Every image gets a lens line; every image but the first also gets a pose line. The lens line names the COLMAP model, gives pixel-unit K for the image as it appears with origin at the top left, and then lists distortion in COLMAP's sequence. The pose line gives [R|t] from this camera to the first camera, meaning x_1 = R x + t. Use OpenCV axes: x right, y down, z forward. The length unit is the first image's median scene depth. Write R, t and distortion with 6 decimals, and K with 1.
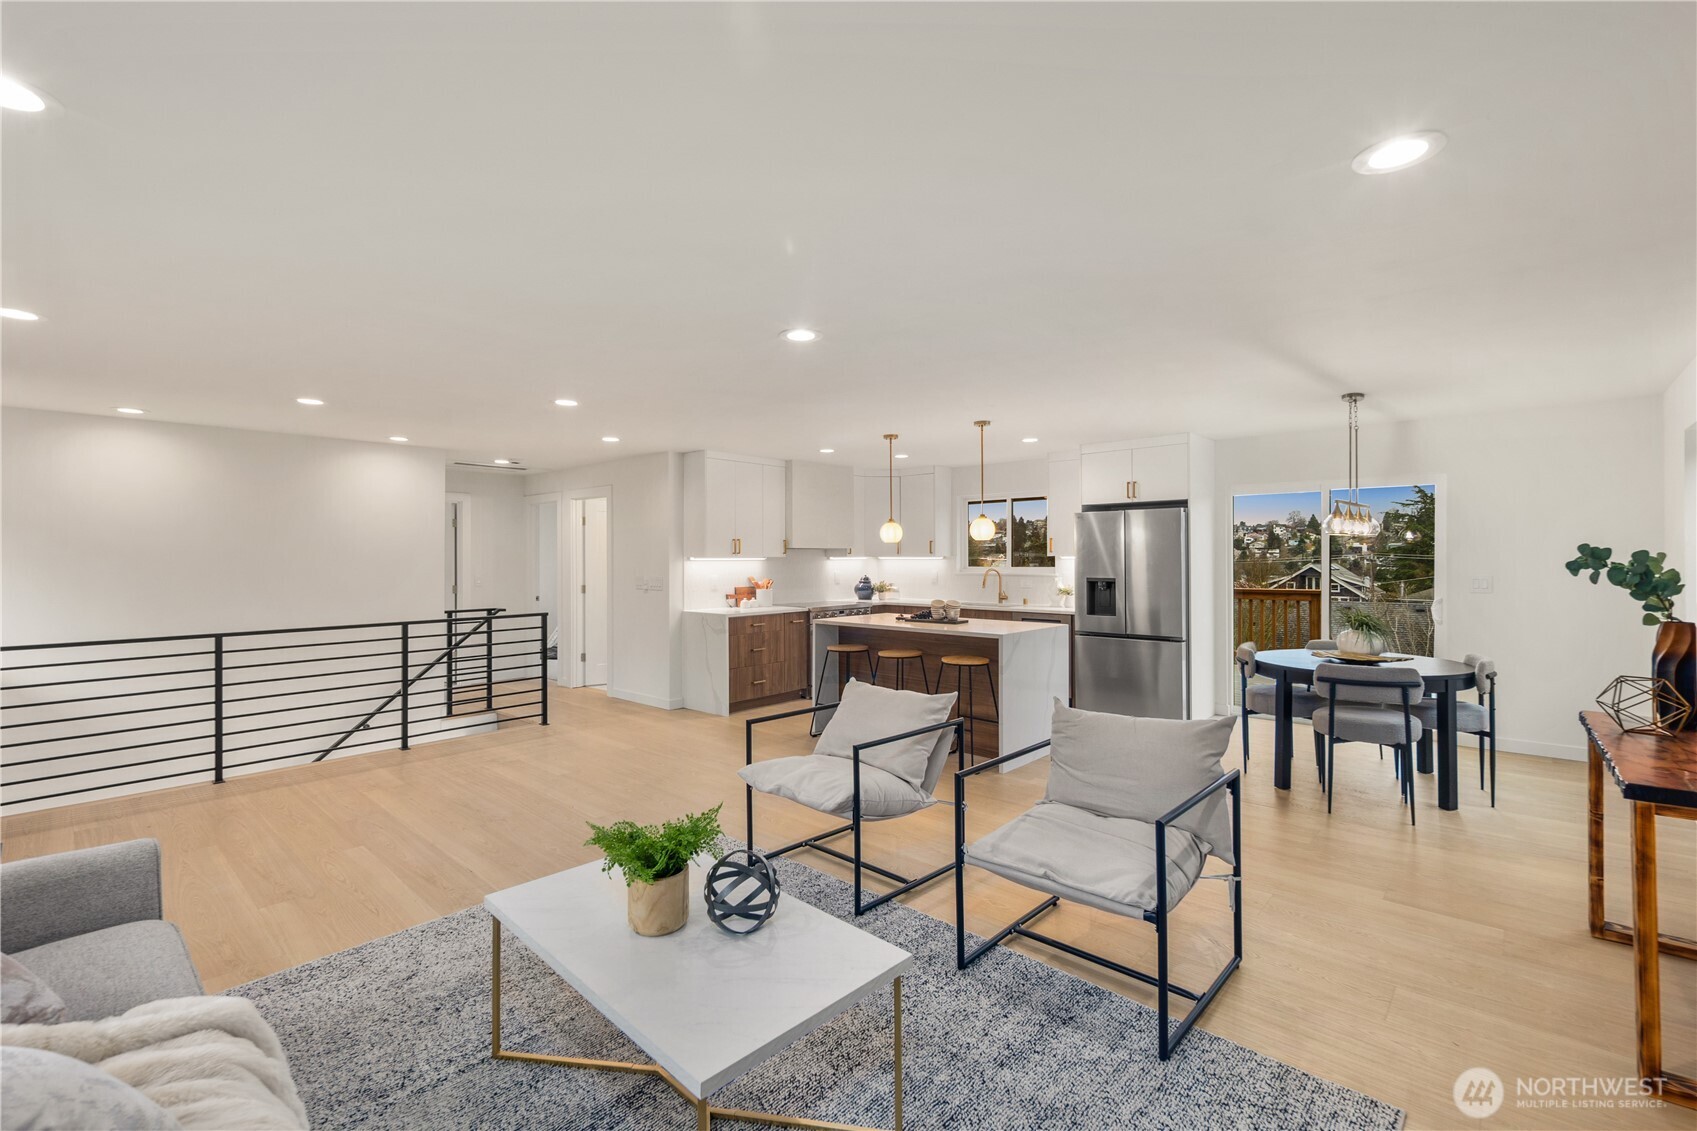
lens RADIAL K [[728.3, 0, 845.9], [0, 728.3, 556.4], [0, 0, 1]] dist [-0.000741, -0.000453]
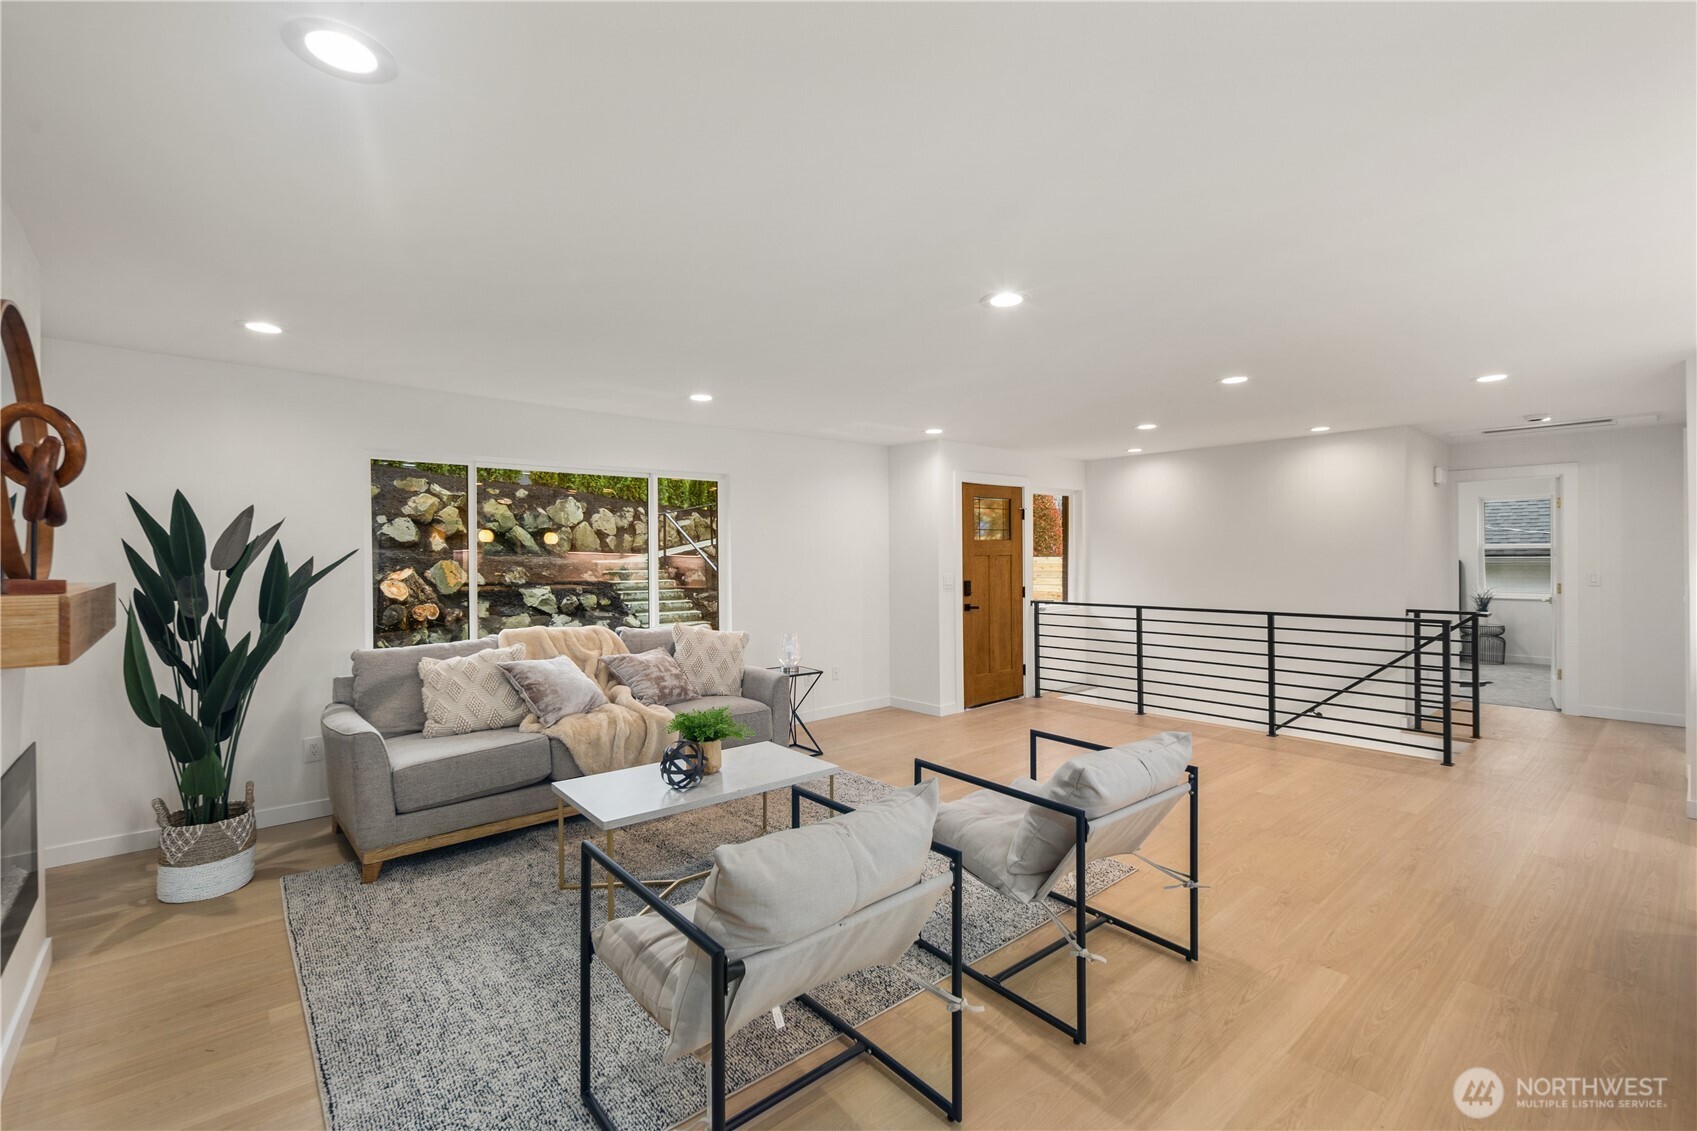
lens RADIAL K [[737.0, 0, 851.7], [0, 737.0, 554.5], [0, 0, 1]] dist [0.002939, -0.002653]
pose [[-0.116647, 0.006348, -0.993153, 0.447842], [0.010917, 0.999927, 0.005109, -0.003105], [0.993113, -0.010247, -0.116708, 0.478086]]
